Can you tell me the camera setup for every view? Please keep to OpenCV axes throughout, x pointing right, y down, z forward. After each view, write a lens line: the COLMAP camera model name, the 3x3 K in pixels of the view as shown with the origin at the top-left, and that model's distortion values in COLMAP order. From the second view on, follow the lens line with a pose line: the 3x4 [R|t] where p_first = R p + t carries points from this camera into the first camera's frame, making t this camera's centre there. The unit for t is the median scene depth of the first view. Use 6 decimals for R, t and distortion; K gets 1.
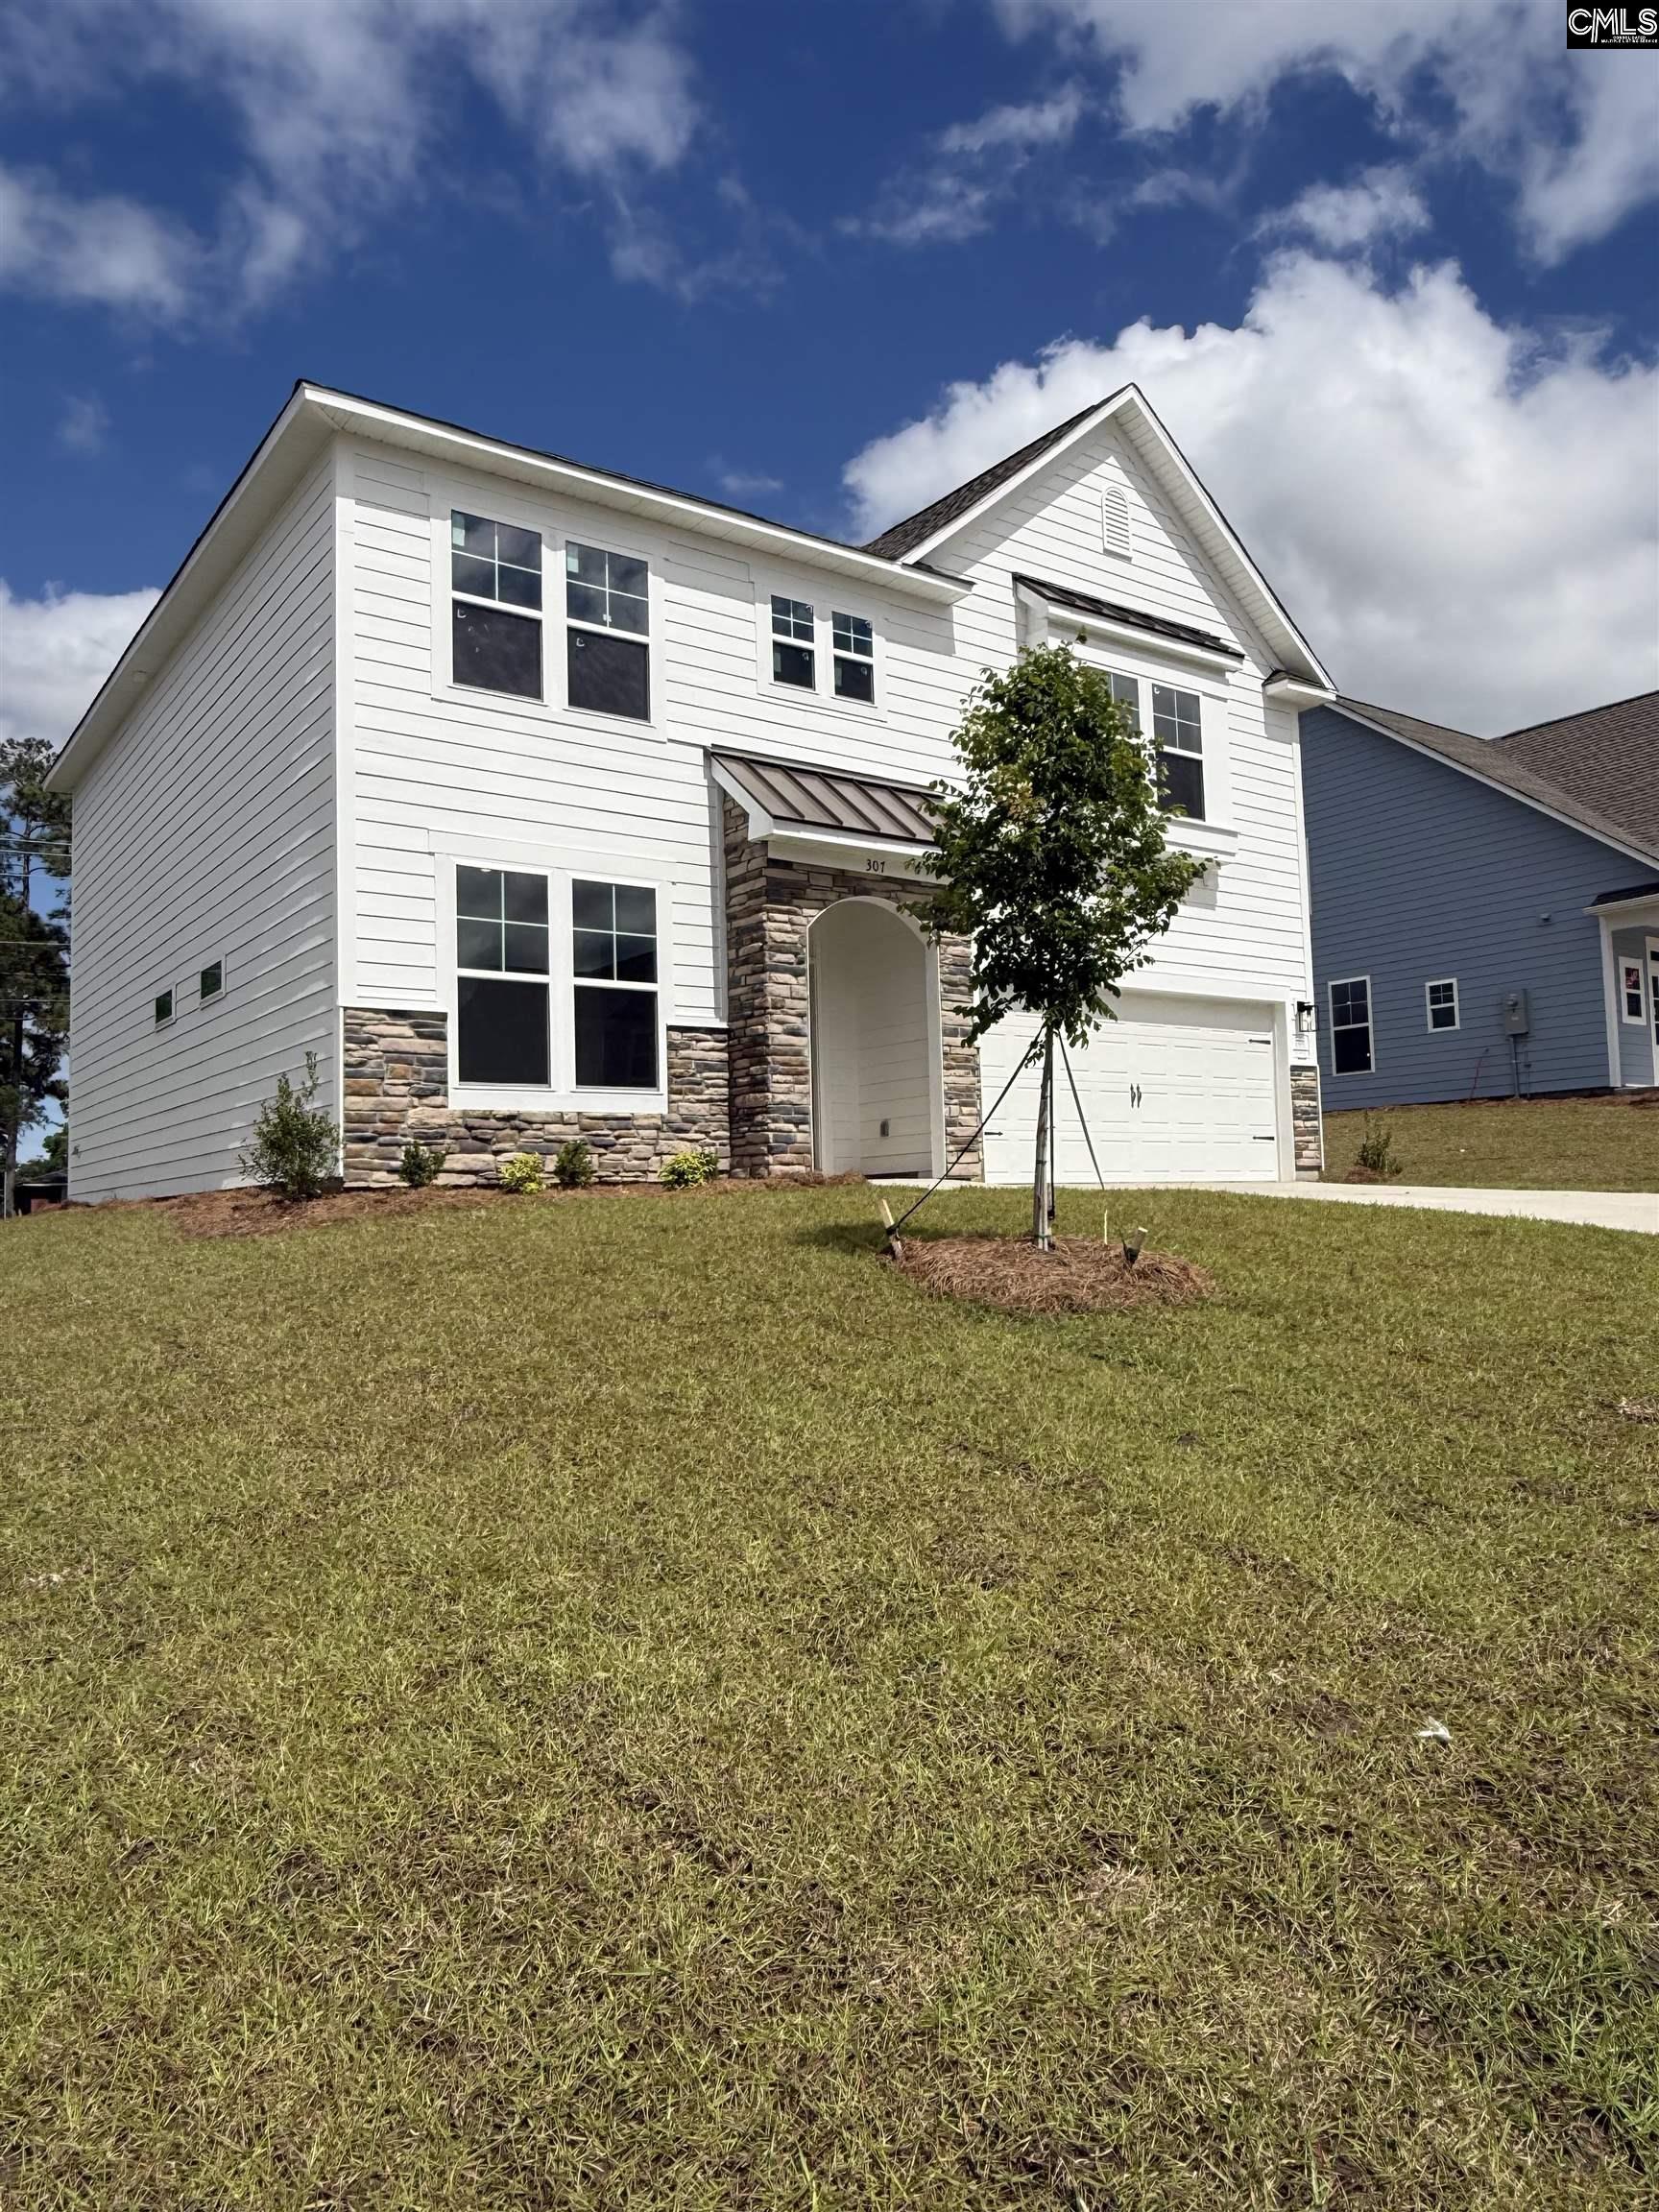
lens RADIAL K [[1506.0, 0, 825.7], [0, 1506.0, 1101.4], [0, 0, 1]] dist [-0.004741, -0.000266]
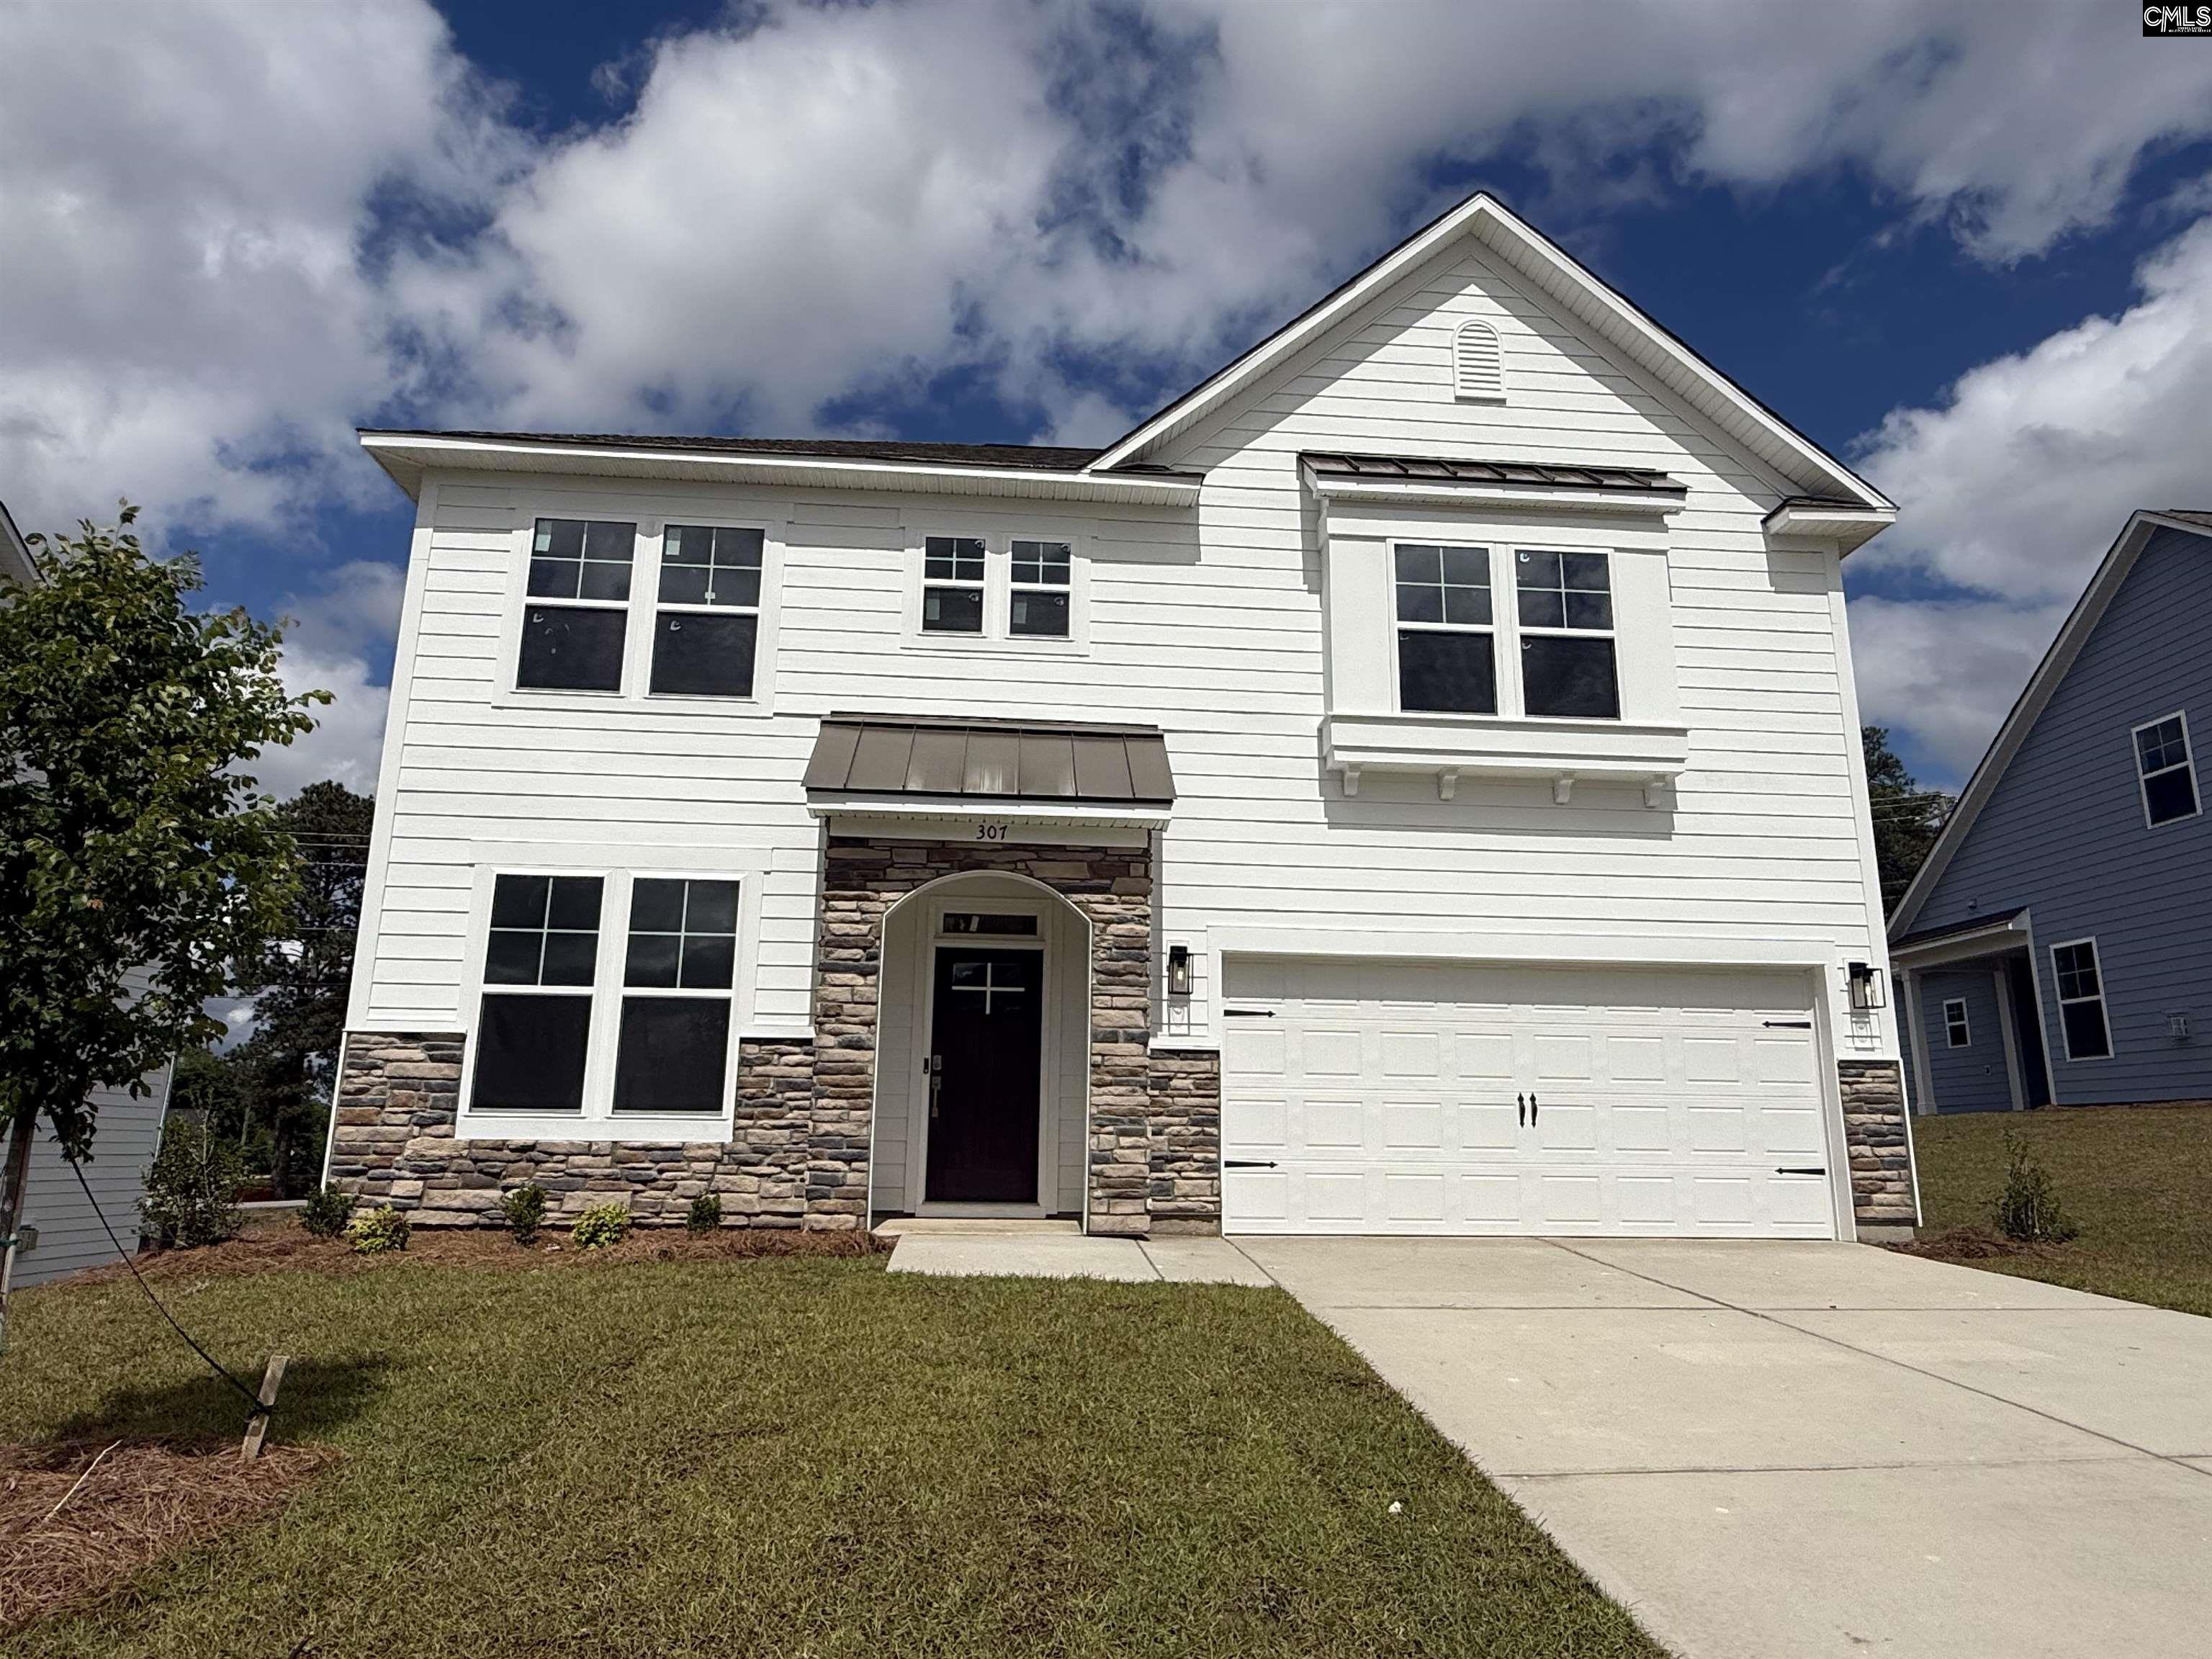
lens RADIAL K [[1352.1, 0, 1112.0], [0, 1352.1, 837.0], [0, 0, 1]] dist [0.000635, -0.002625]
pose [[0.854580, -0.081694, -0.512854, 0.482030], [0.004862, 0.988765, -0.149402, -0.047176], [0.519297, 0.125182, 0.845375, 0.439085]]
